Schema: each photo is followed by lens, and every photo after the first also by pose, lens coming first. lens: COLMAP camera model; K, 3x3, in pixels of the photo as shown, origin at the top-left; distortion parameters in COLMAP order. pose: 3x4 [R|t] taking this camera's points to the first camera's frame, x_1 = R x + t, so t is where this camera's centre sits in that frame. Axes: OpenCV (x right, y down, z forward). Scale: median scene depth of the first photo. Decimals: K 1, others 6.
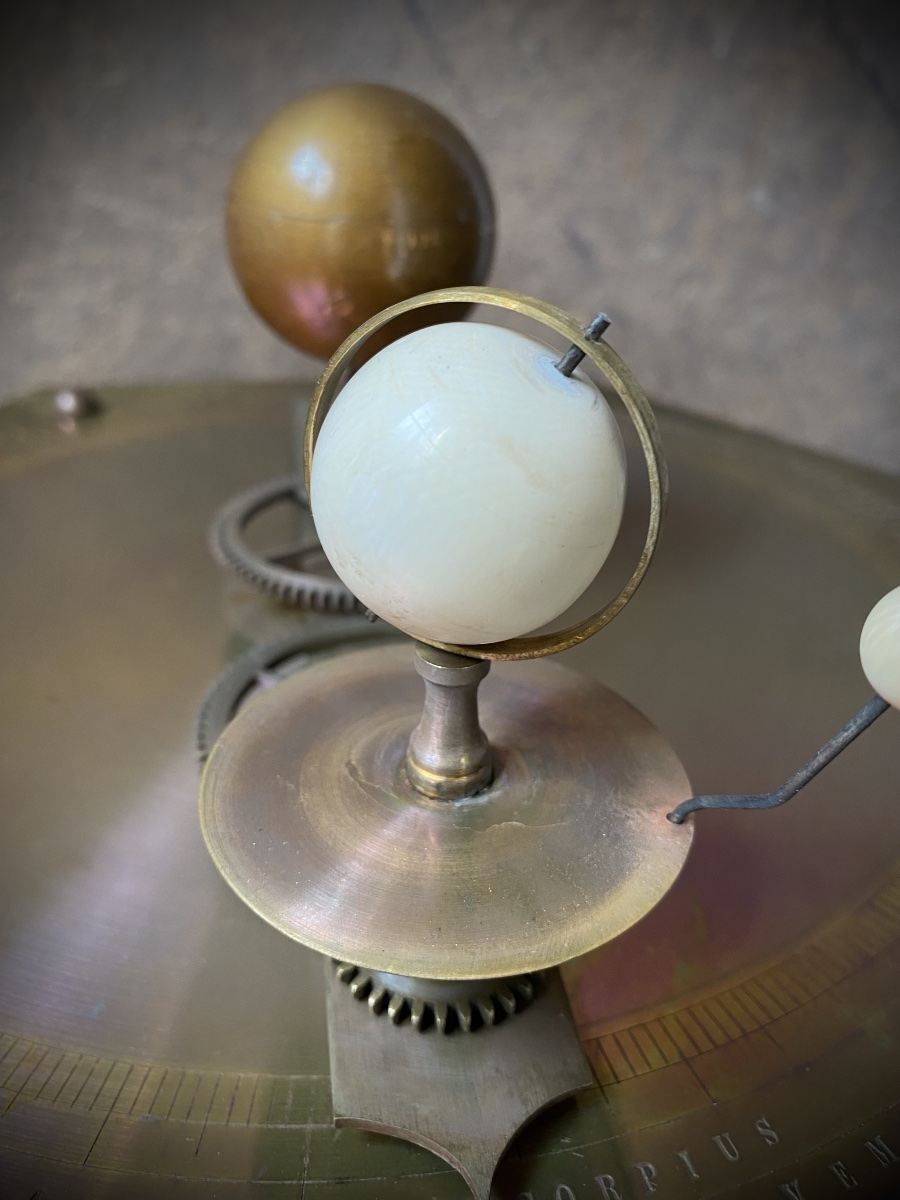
lens RADIAL K [[996.5, 0, 450.0], [0, 996.5, 600.0], [0, 0, 1]] dist [-0.103037, 0.074804]
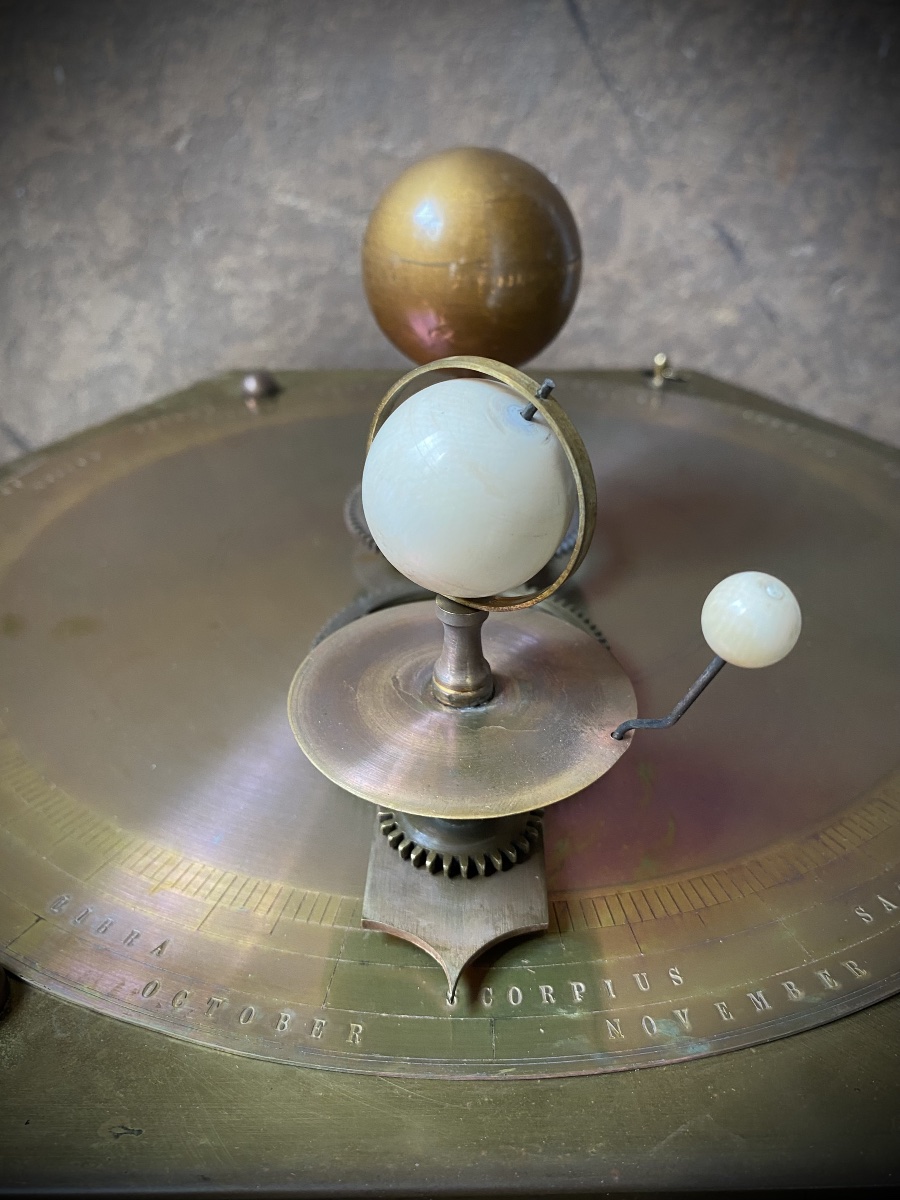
lens RADIAL K [[996.5, 0, 450.0], [0, 996.5, 600.0], [0, 0, 1]] dist [-0.103037, 0.074804]
pose [[0.980748, 0.070418, -0.182139, 0.235147], [-0.064760, 0.997221, 0.036833, -0.003719], [0.184226, -0.024329, 0.982583, -0.392838]]
